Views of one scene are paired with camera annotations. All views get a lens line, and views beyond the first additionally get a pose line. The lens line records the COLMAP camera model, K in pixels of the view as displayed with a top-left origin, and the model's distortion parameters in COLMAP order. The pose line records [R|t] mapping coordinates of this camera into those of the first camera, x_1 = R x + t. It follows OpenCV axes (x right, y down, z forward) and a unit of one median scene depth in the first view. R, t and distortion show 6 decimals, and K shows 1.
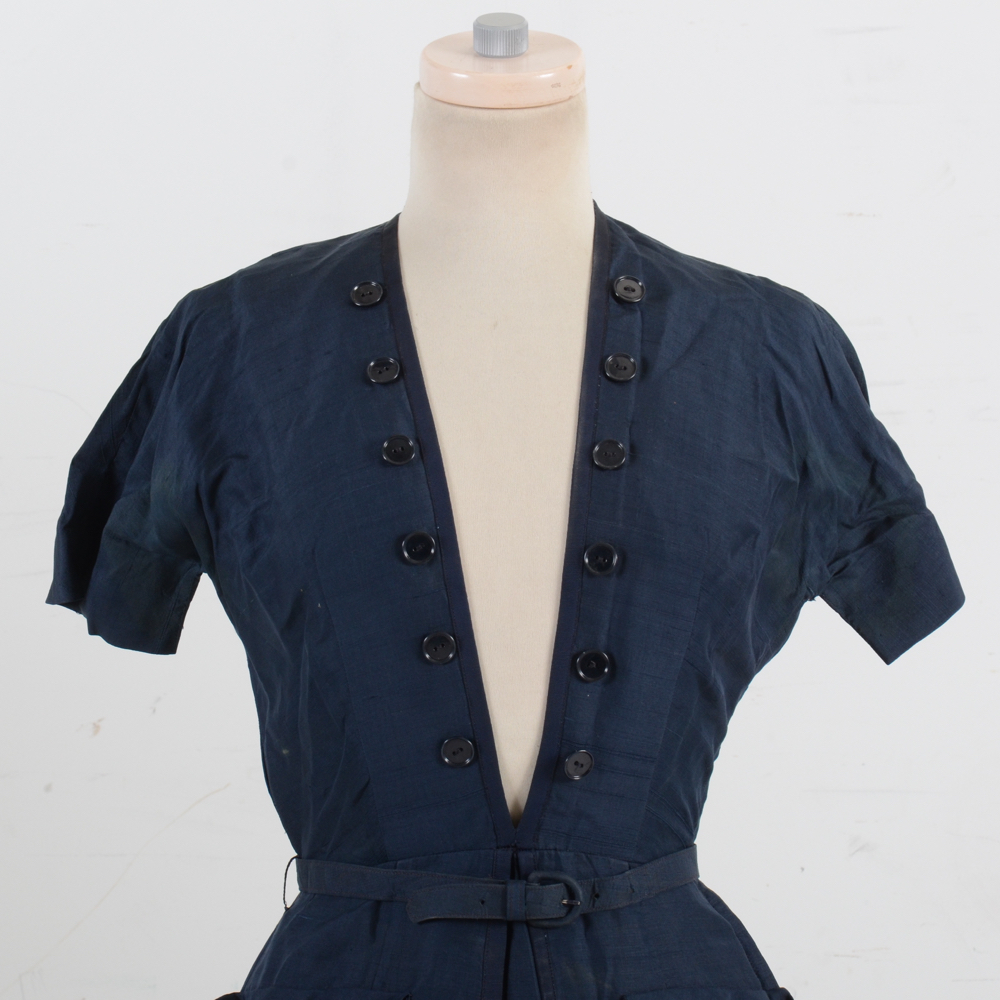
lens RADIAL K [[5112.7, 0, 514.9], [0, 5112.7, 523.8], [0, 0, 1]] dist [0.740237, 0.000000]
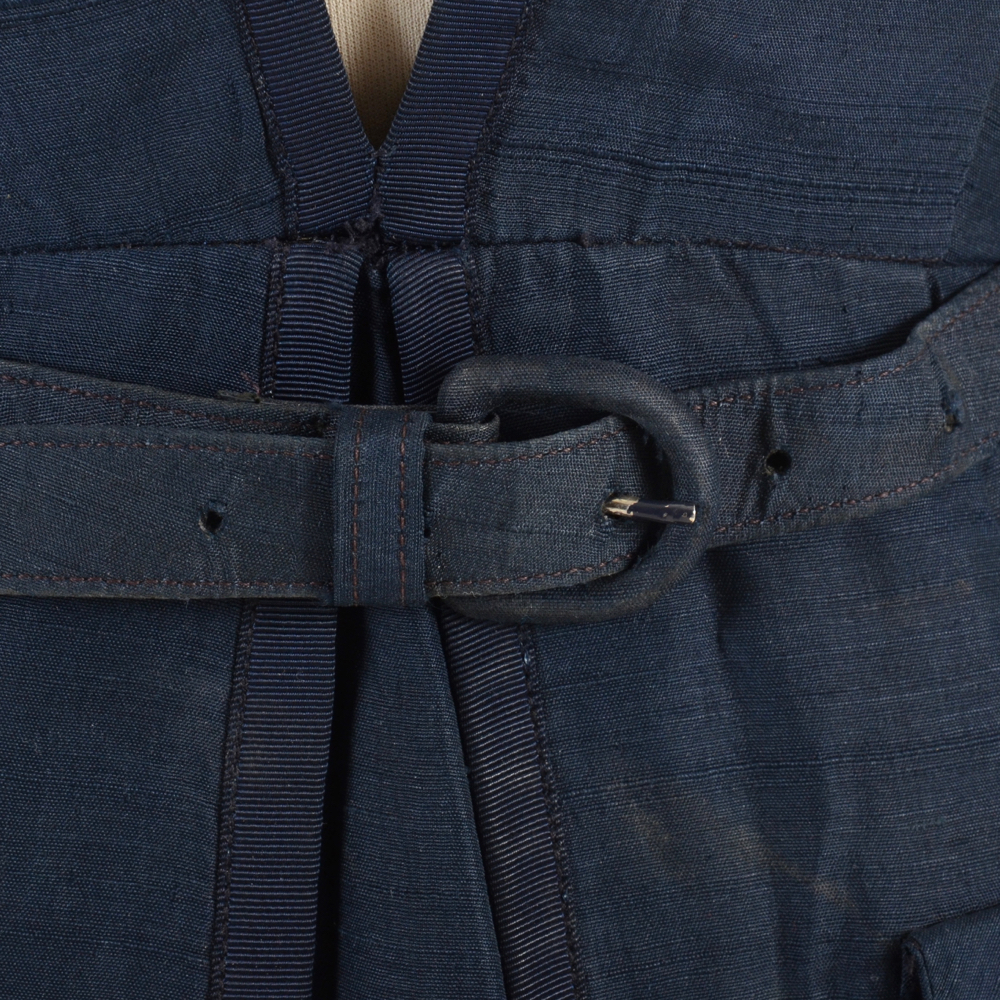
lens RADIAL K [[7135.6, 0, 499.5], [0, 7135.6, 499.8], [0, 0, 1]] dist [0.266259, 0.000000]
pose [[0.999910, -0.004344, 0.012710, 0.001345], [0.000903, 0.965873, 0.259016, 0.000965], [-0.013401, -0.258981, 0.965790, 0.726972]]
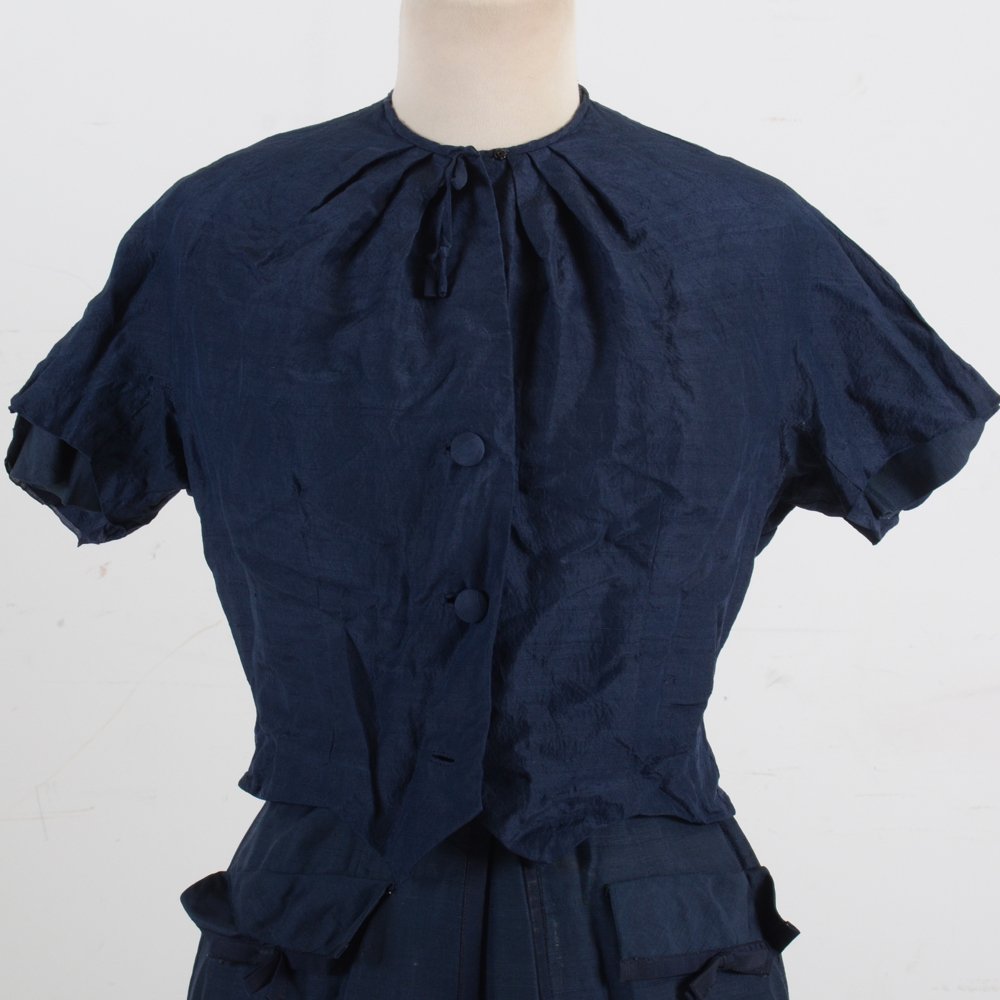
lens RADIAL K [[4190.4, 0, 501.2], [0, 4190.4, 500.8], [0, 0, 1]] dist [-0.123530, 0.000000]
pose [[0.999986, 0.004832, 0.002240, -0.001337], [-0.004914, 0.999267, 0.037961, -0.013900], [-0.002055, -0.037972, 0.999277, 0.185331]]
